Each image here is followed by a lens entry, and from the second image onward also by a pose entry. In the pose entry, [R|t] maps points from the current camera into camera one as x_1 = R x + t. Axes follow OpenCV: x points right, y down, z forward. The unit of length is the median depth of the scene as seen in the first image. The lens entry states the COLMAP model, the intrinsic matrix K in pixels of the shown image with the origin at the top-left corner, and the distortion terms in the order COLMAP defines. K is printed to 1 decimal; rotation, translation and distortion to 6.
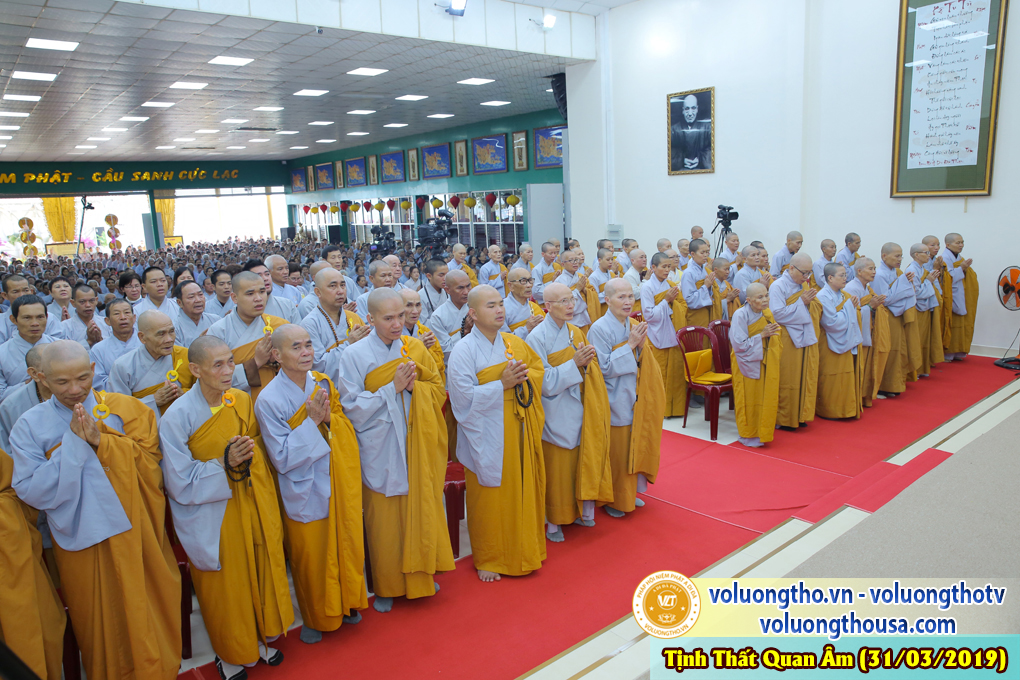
lens RADIAL K [[695.1, 0, 510.0], [0, 695.1, 340.0], [0, 0, 1]] dist [-0.109614, 0.085037]
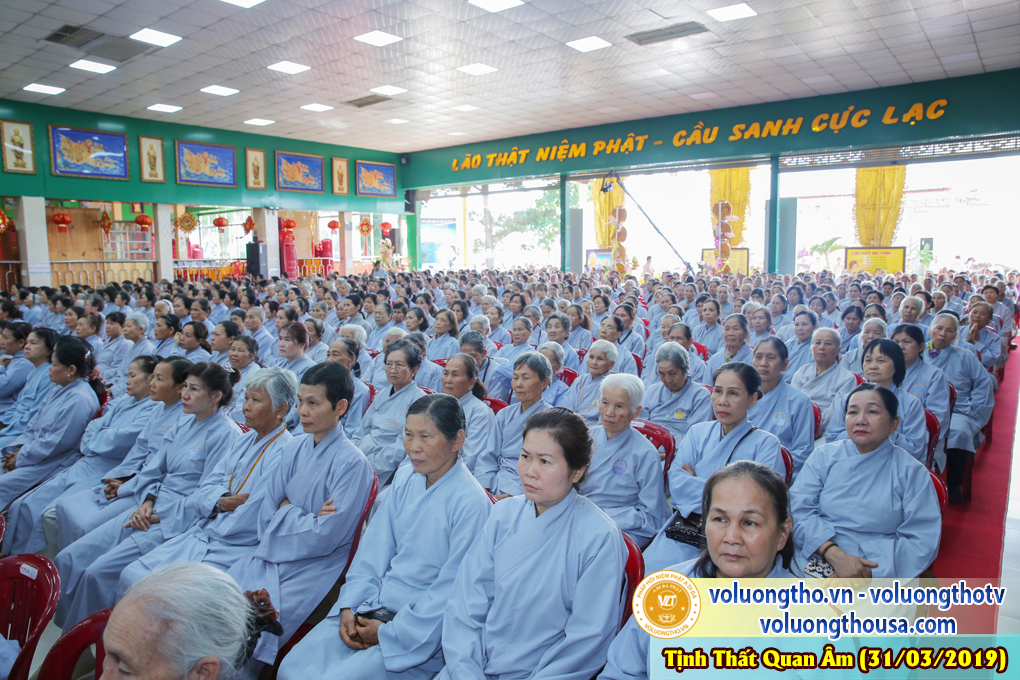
lens RADIAL K [[695.1, 0, 510.0], [0, 695.1, 340.0], [0, 0, 1]] dist [-0.109614, 0.085037]
pose [[0.227993, 0.153623, -0.961467, -0.017577], [-0.185156, 0.976296, 0.112086, -0.097089], [0.955895, 0.152467, 0.251033, 0.676140]]
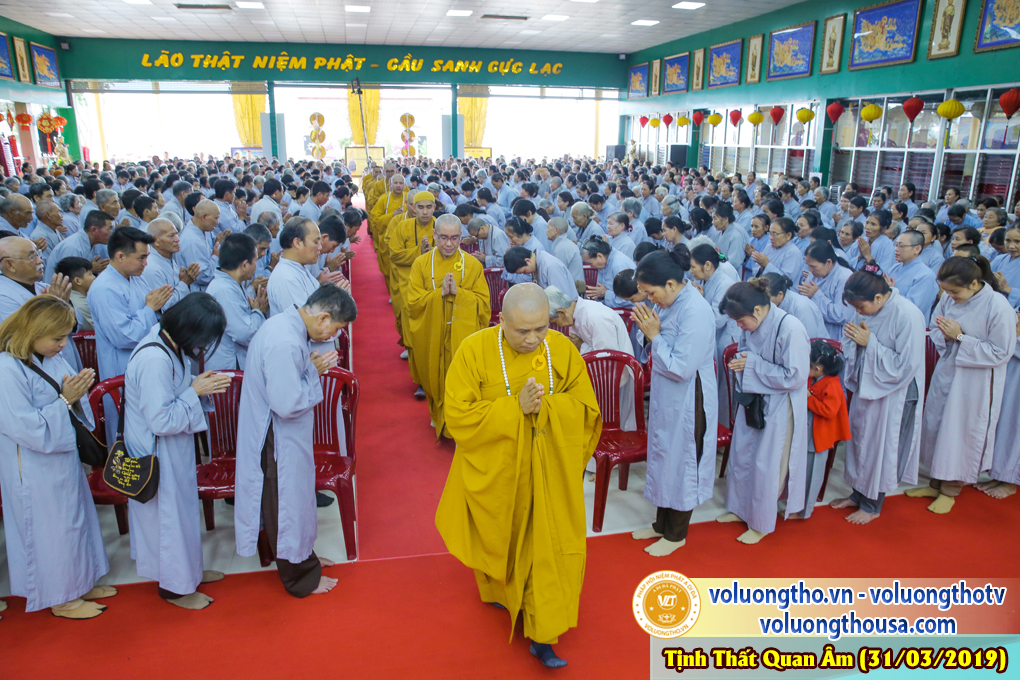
lens RADIAL K [[695.1, 0, 510.0], [0, 695.1, 340.0], [0, 0, 1]] dist [-0.109614, 0.085037]
pose [[0.891693, 0.171677, -0.418821, -0.083169], [-0.132503, 0.983752, 0.121139, -0.032751], [0.432813, -0.052524, 0.899952, 0.287672]]
